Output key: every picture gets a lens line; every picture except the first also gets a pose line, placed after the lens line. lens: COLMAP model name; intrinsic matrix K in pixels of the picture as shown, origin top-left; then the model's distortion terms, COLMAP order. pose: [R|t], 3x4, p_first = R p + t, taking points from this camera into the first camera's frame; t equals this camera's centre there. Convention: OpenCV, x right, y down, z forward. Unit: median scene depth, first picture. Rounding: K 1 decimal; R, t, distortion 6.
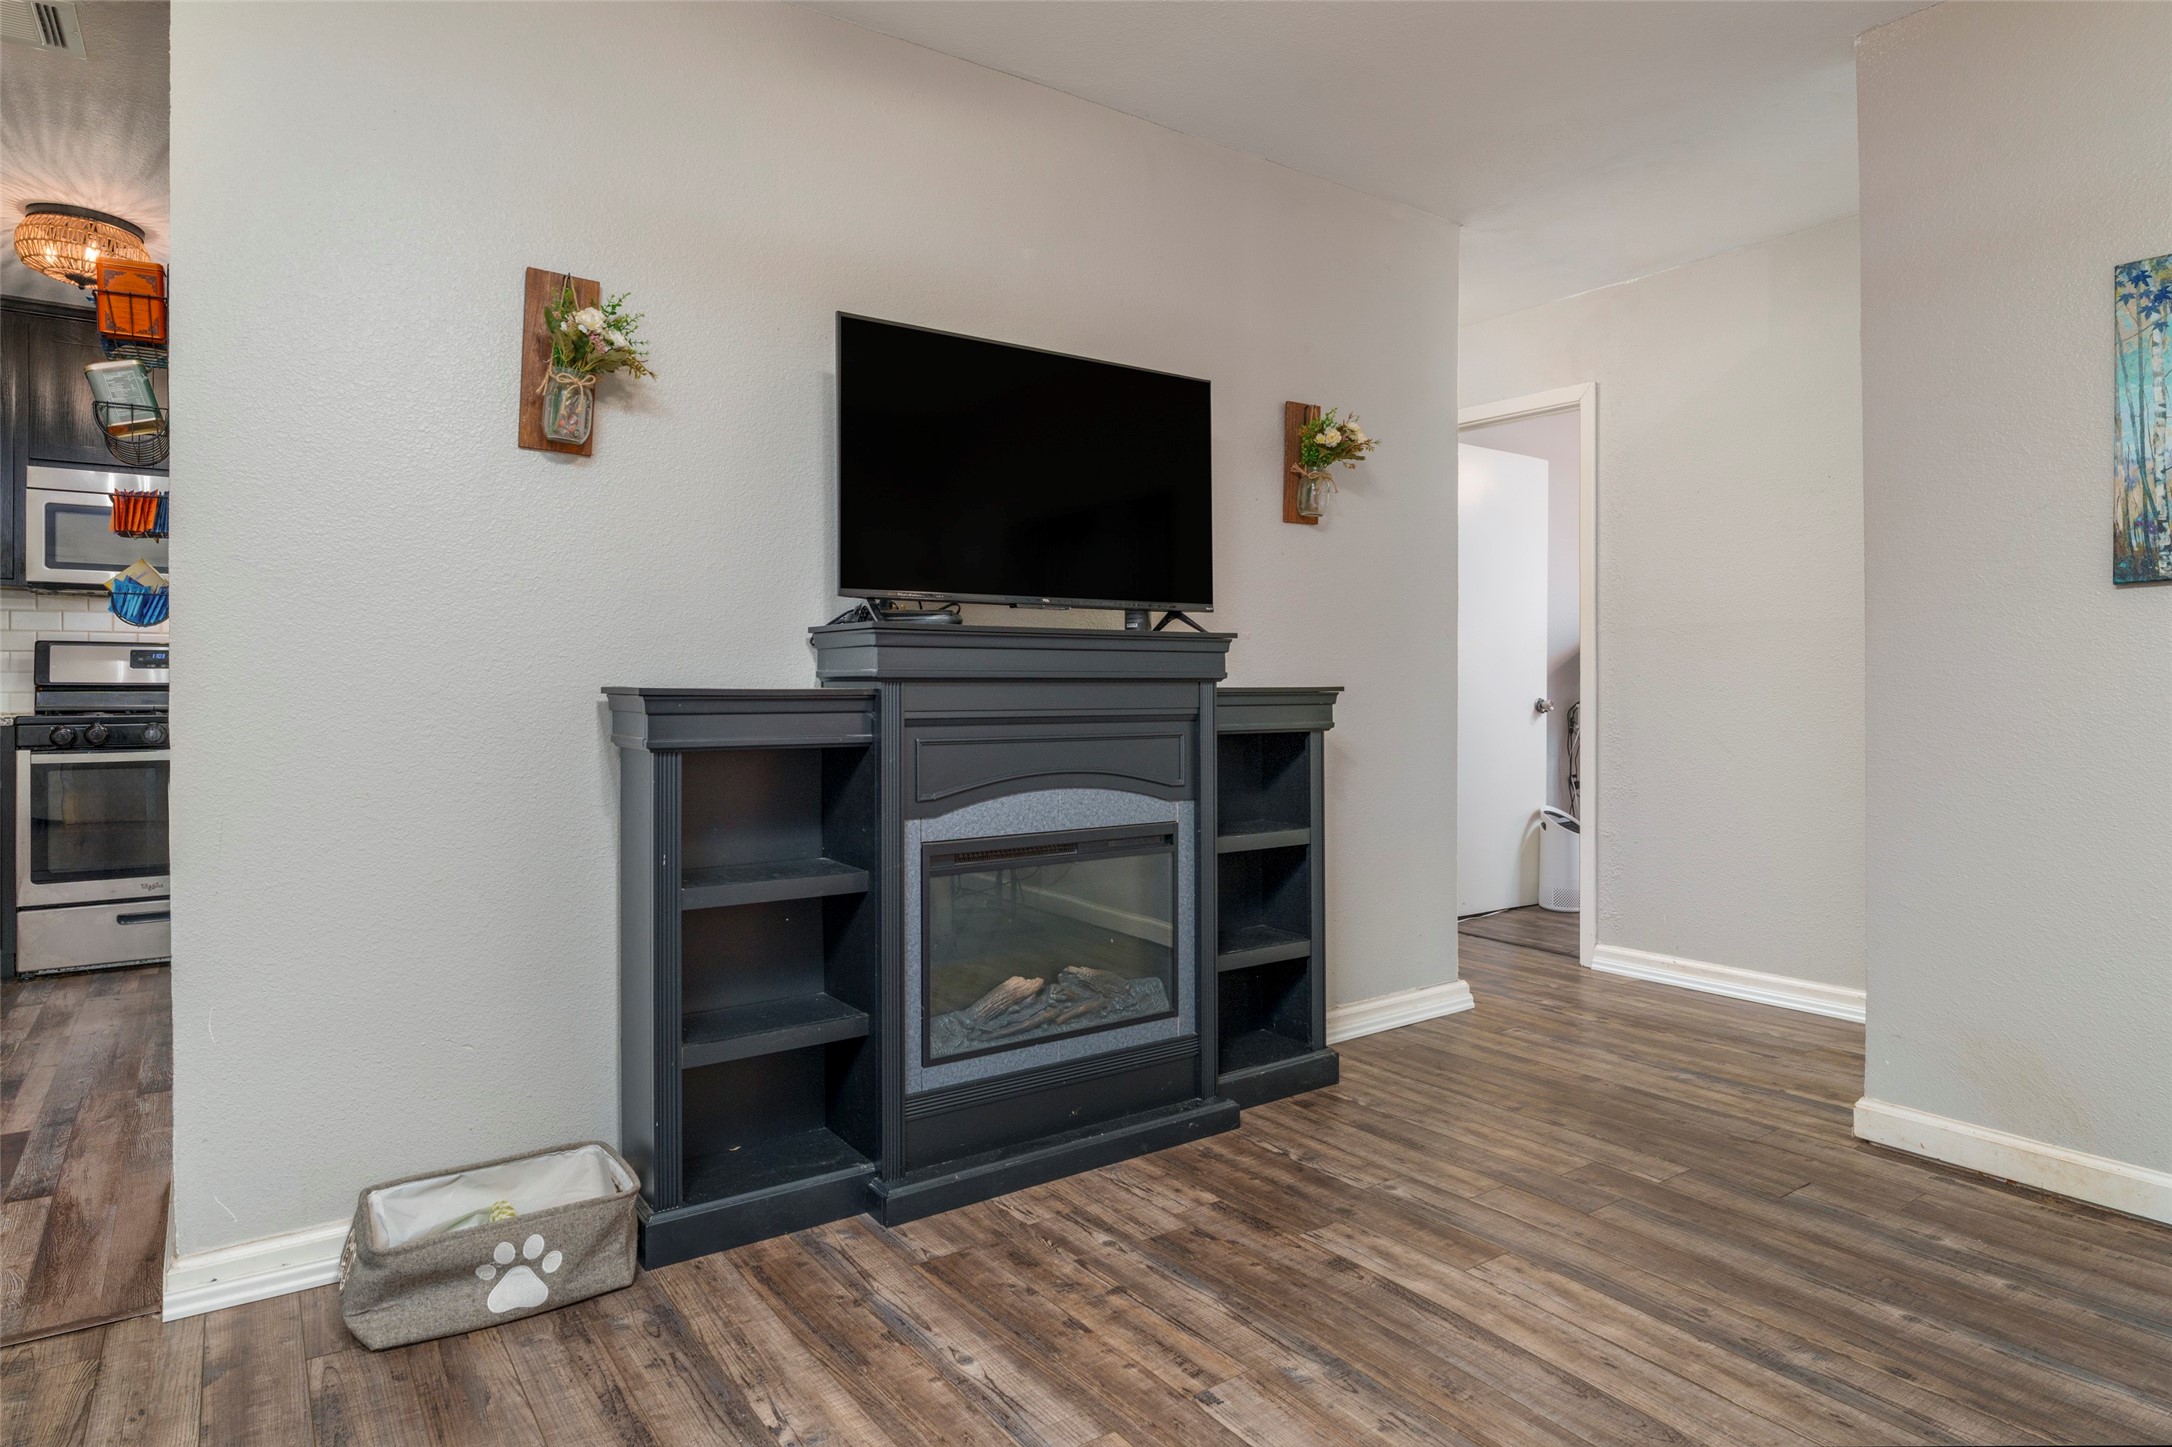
lens RADIAL K [[1214.7, 0, 1050.9], [0, 1214.7, 688.7], [0, 0, 1]] dist [-0.002410, -0.000916]
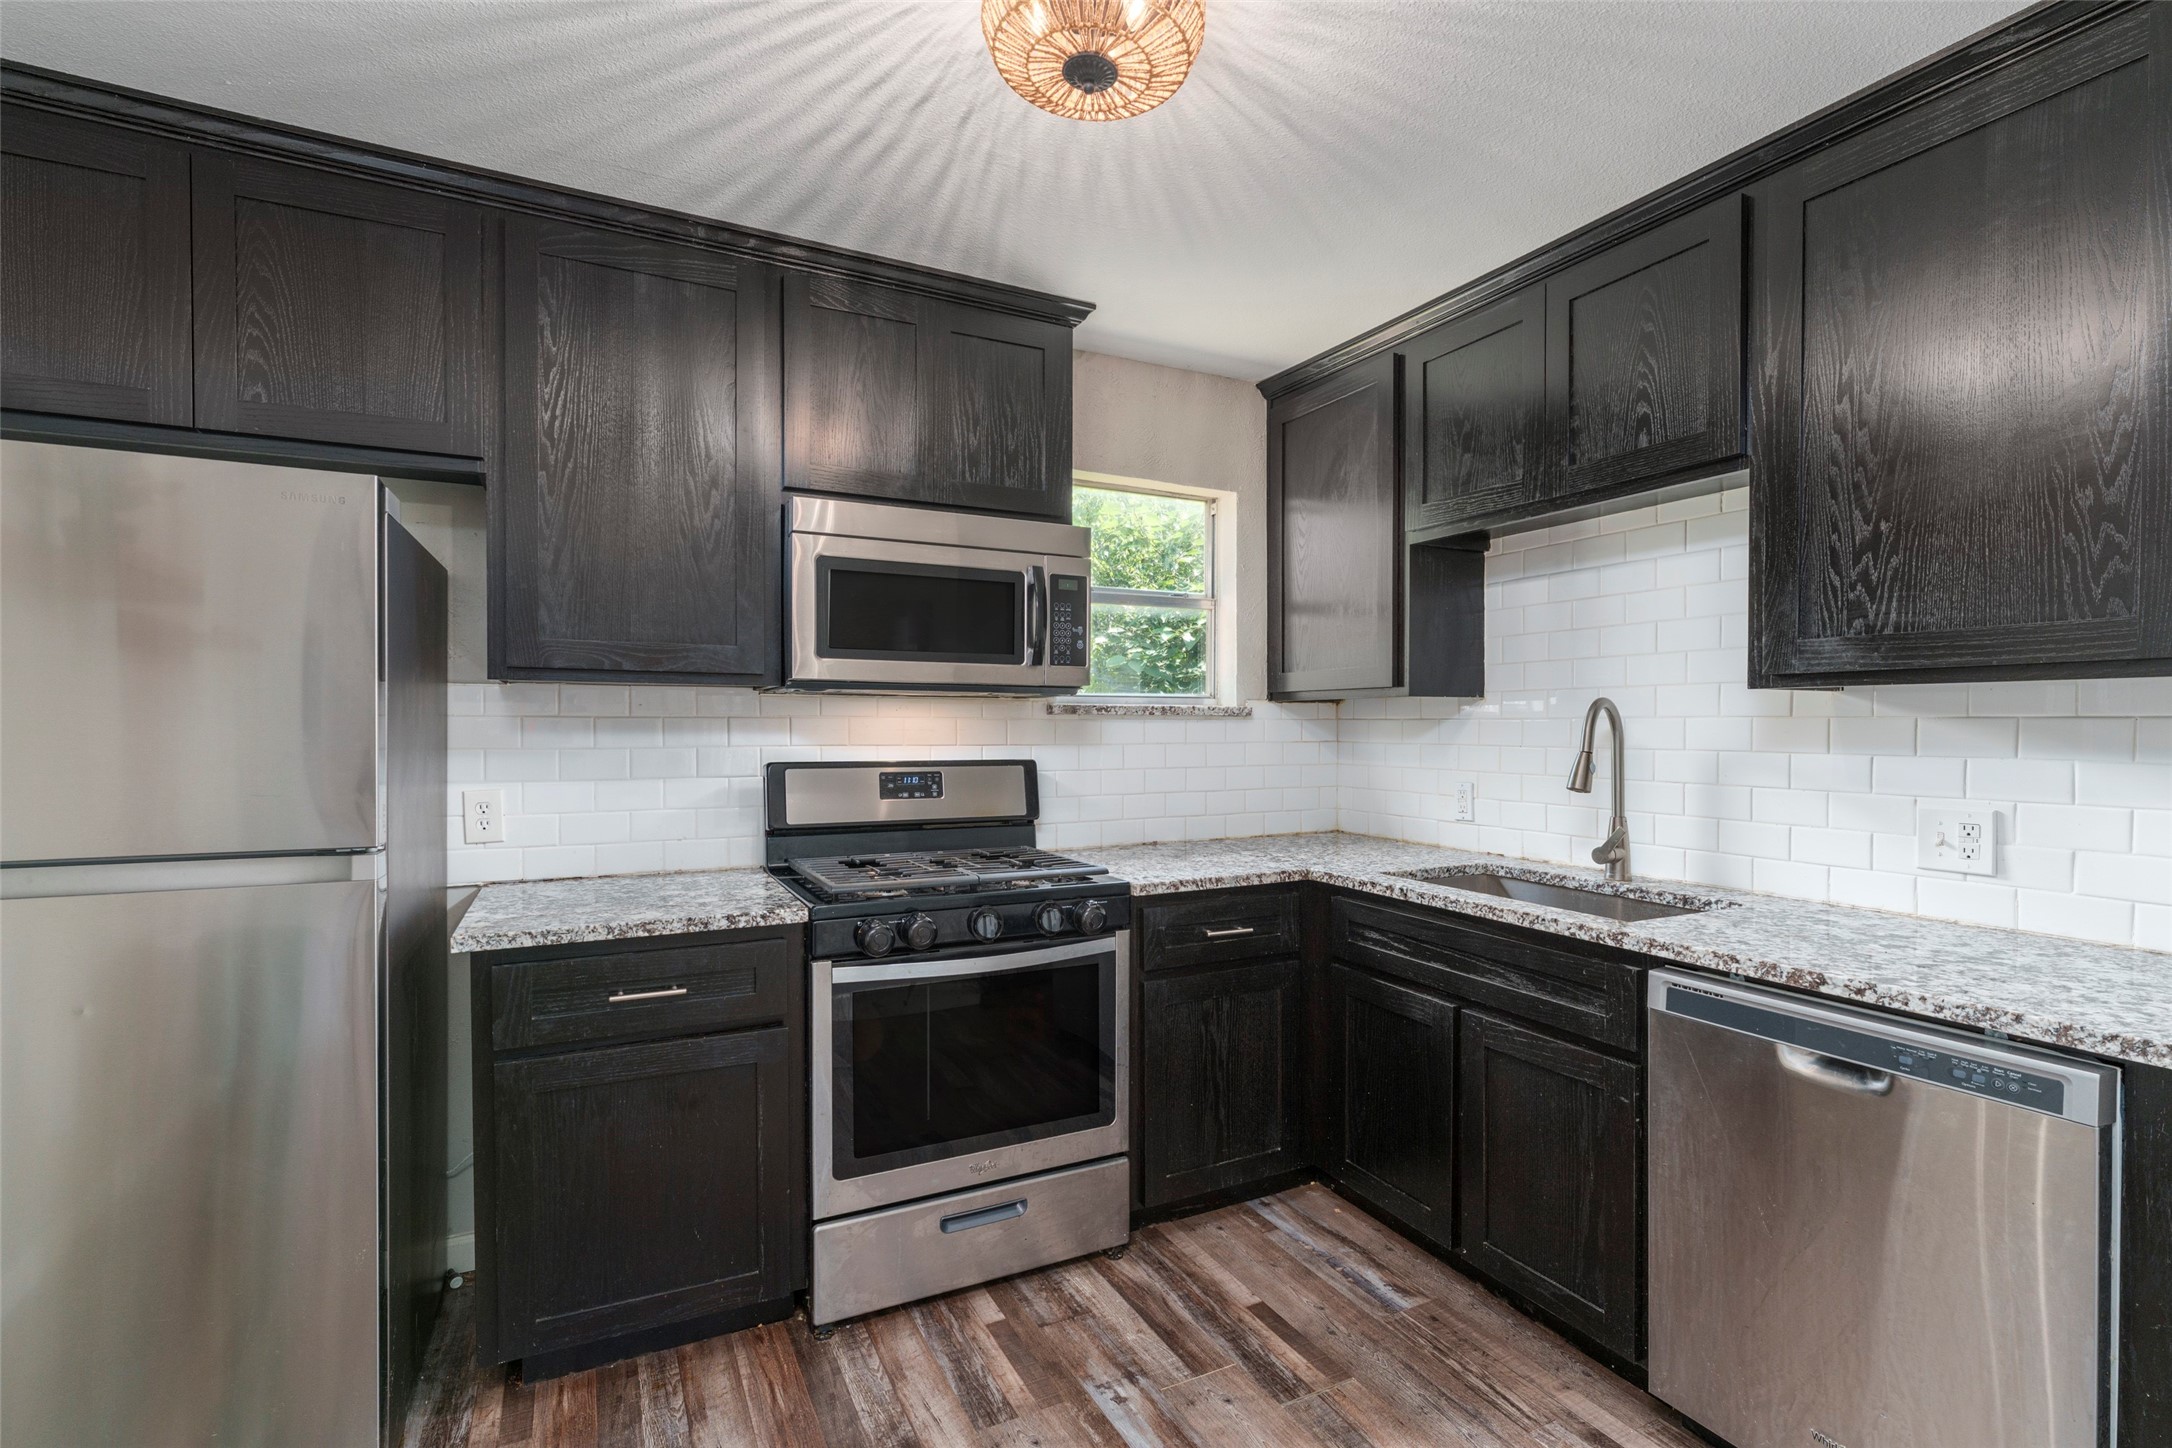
lens RADIAL K [[988.7, 0, 1090.0], [0, 988.7, 739.2], [0, 0, 1]] dist [-0.001414, -0.000439]
pose [[0.990536, 0.002940, -0.137220, -0.628263], [-0.000882, 0.999886, 0.015051, -0.066054], [0.137248, -0.014787, 0.990426, 0.515397]]
